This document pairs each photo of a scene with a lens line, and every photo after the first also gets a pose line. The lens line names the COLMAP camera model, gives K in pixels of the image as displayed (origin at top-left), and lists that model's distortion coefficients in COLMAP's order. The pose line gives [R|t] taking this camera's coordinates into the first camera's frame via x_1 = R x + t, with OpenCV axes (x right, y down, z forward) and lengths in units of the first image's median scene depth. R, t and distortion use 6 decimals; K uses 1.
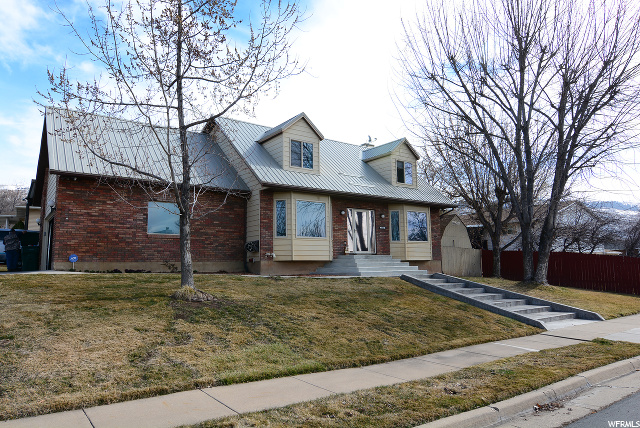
lens RADIAL K [[427.9, 0, 320.0], [0, 427.9, 214.0], [0, 0, 1]] dist [0.001156, 0.000245]
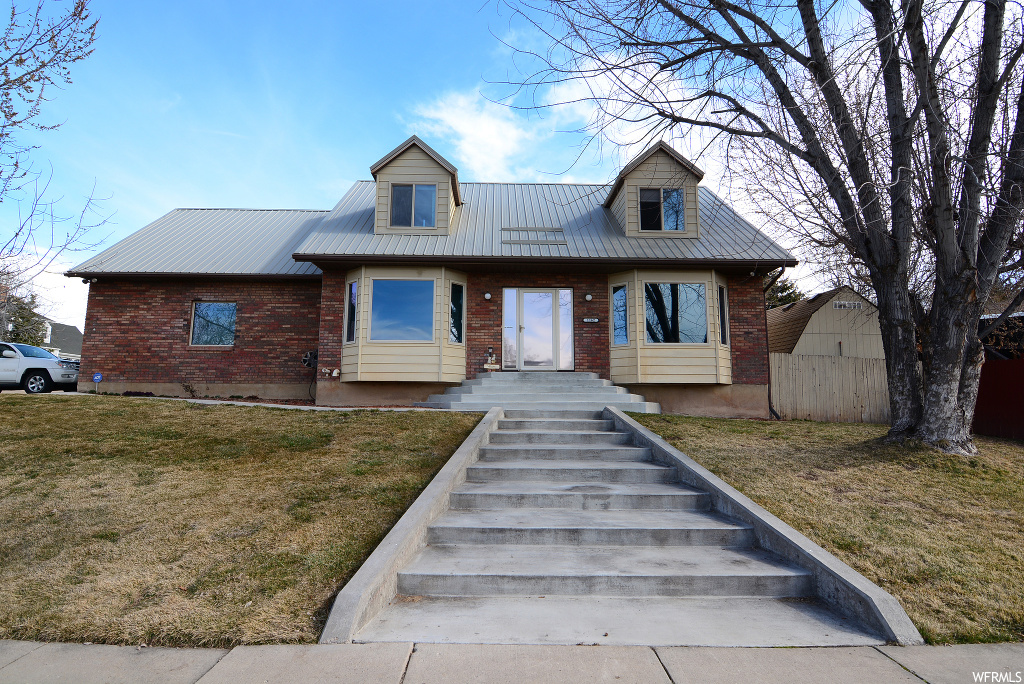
lens RADIAL K [[509.7, 0, 512.0], [0, 509.7, 342.0], [0, 0, 1]] dist [-0.012274, -0.000863]
pose [[0.818287, -0.055867, -0.572089, 0.471262], [0.054444, 0.998324, -0.019617, 0.073842], [0.572226, -0.015095, 0.819957, 0.501544]]
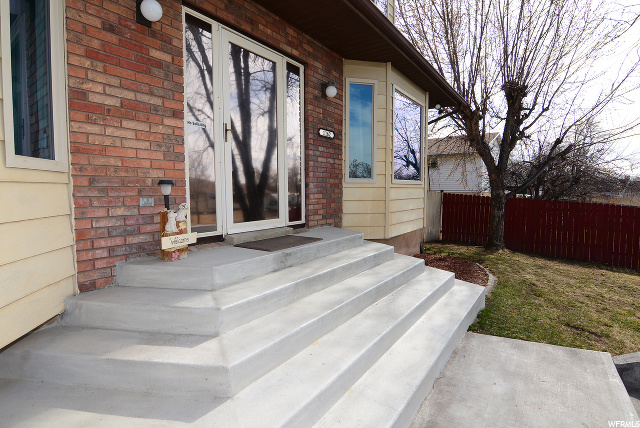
lens RADIAL K [[318.6, 0, 320.0], [0, 318.6, 214.0], [0, 0, 1]] dist [-0.012274, -0.000863]
pose [[0.947923, -0.011314, 0.318300, 0.080363], [-0.052134, 0.980378, 0.190109, 0.050999], [-0.314205, -0.196803, 0.928732, 0.887622]]
